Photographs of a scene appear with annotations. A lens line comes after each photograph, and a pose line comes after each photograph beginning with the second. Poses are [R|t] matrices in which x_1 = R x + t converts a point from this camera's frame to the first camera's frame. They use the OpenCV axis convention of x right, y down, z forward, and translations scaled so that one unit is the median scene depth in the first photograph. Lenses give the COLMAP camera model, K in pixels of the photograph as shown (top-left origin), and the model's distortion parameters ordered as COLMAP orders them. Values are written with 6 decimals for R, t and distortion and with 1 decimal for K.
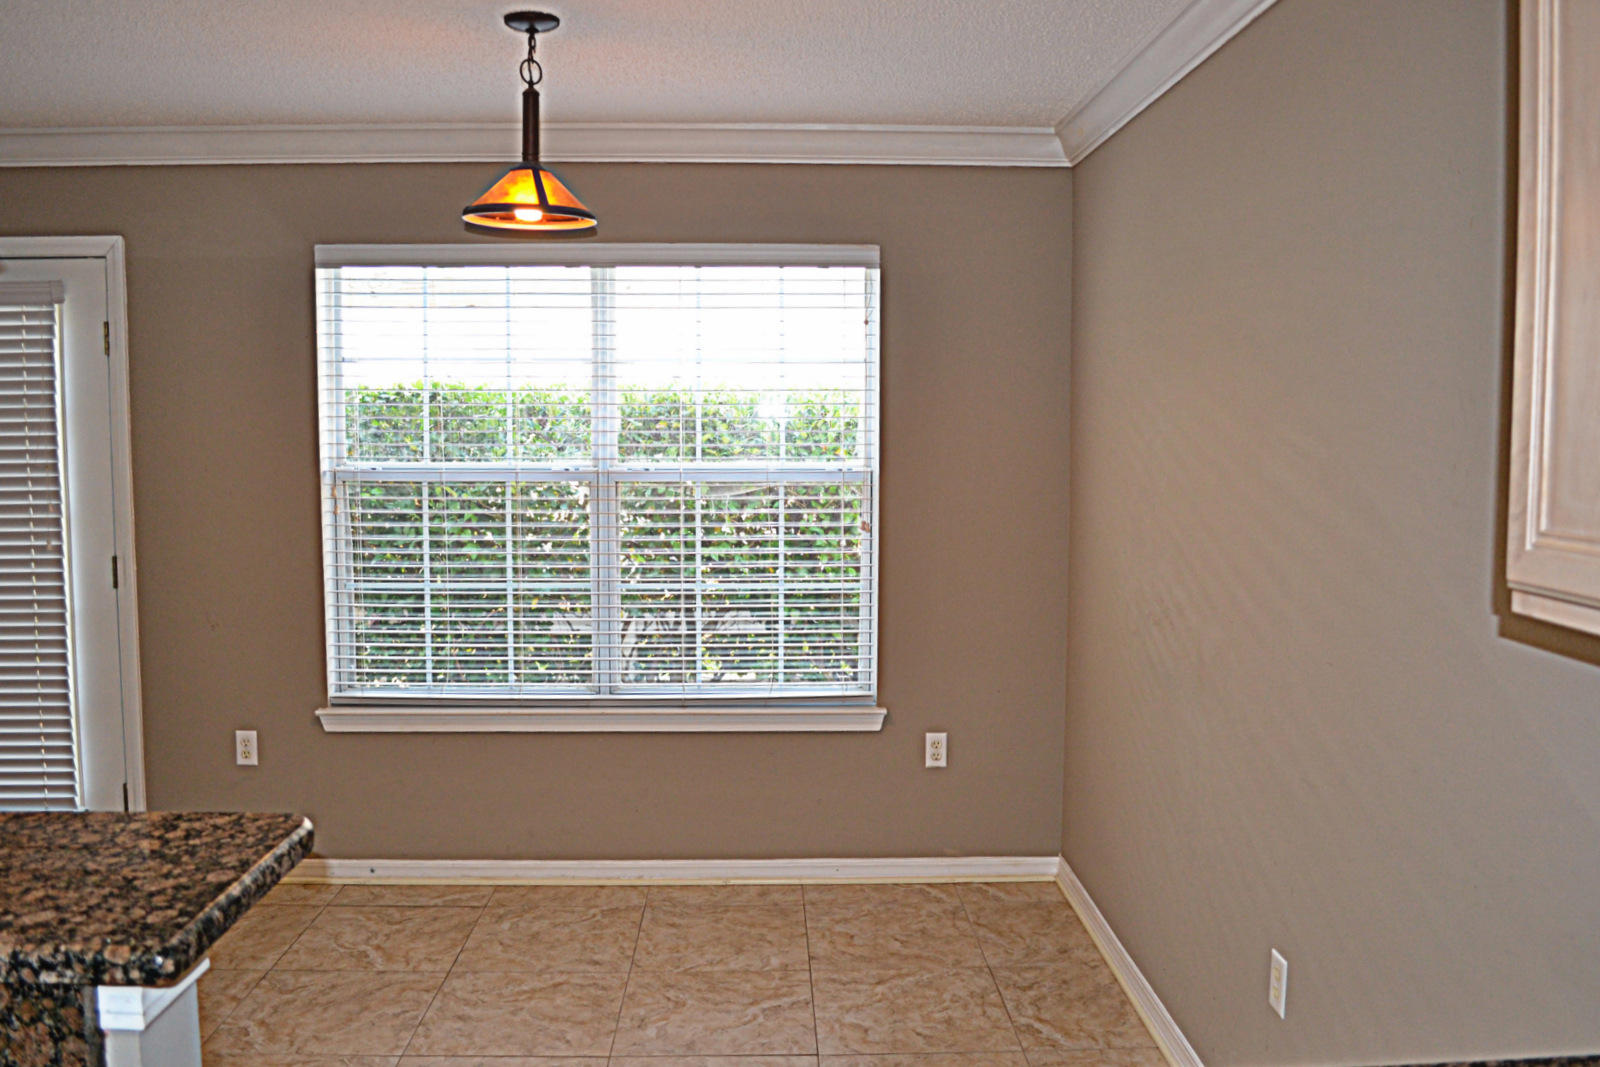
lens RADIAL K [[1274.2, 0, 808.4], [0, 1274.2, 533.3], [0, 0, 1]] dist [-0.084563, 0.008185]
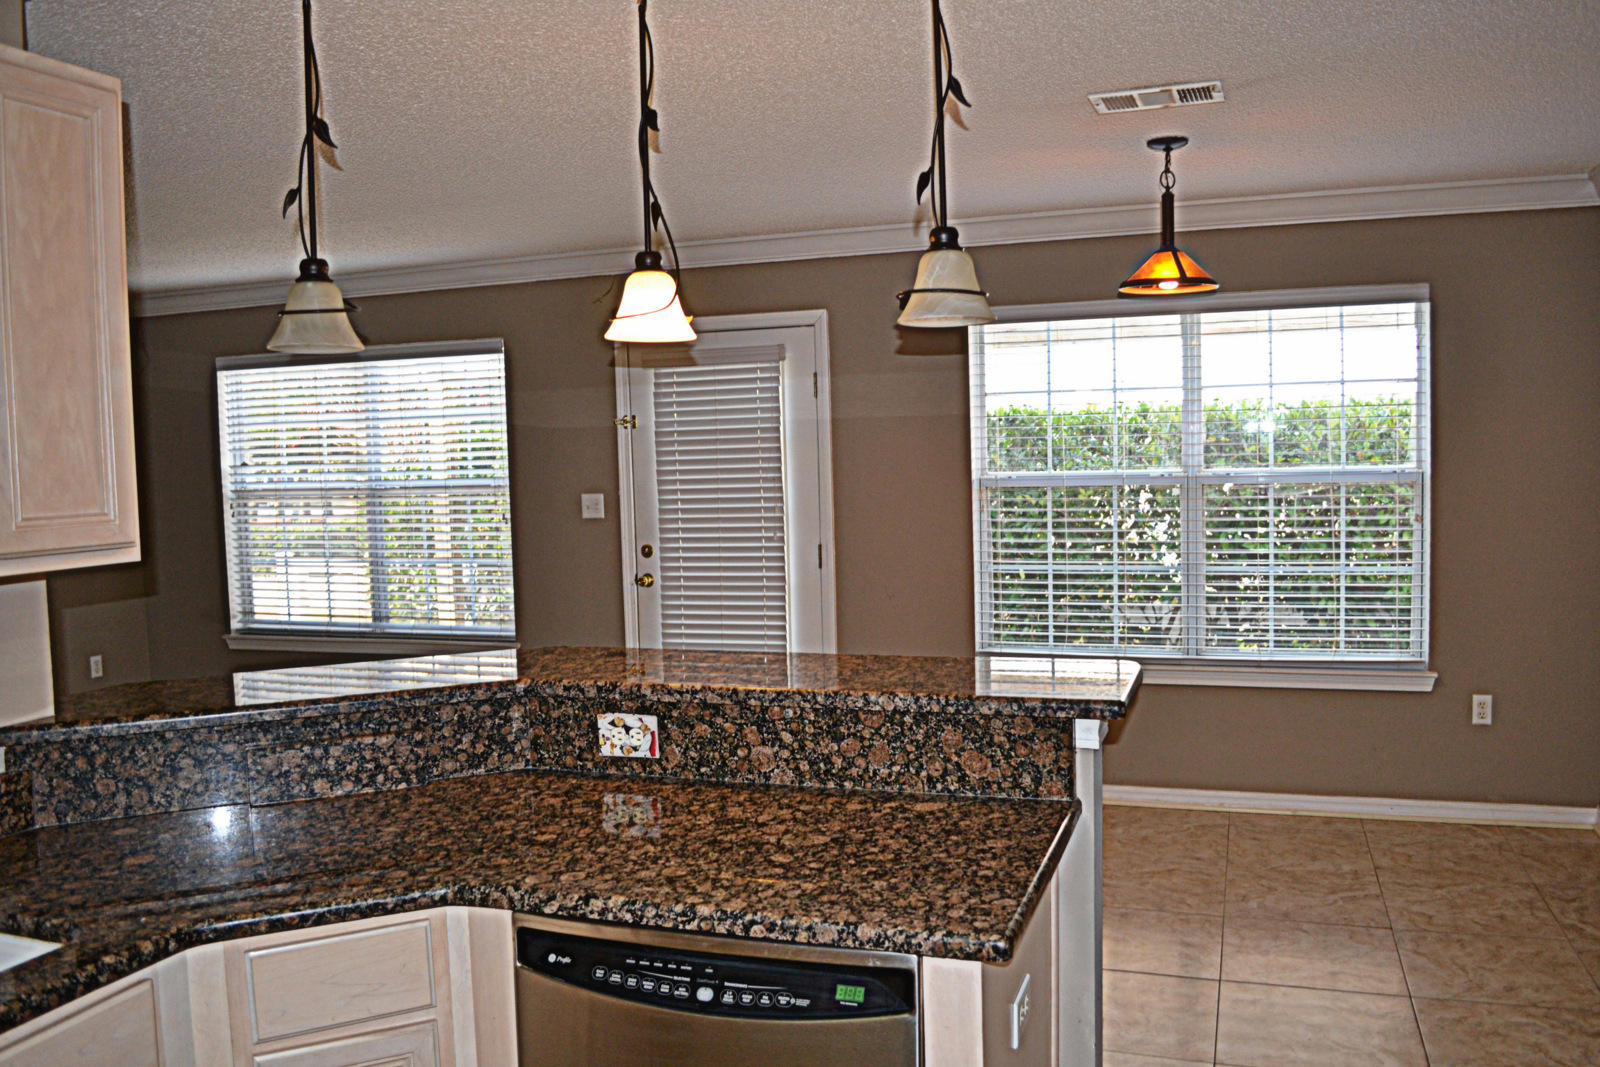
lens RADIAL K [[1274.2, 0, 796.4], [0, 1274.2, 537.9], [0, 0, 1]] dist [-0.084563, 0.008185]
pose [[0.932490, -0.004055, -0.361173, -0.080008], [-0.000626, 0.999917, -0.012841, 0.029718], [0.361195, 0.012200, 0.932411, -0.313189]]
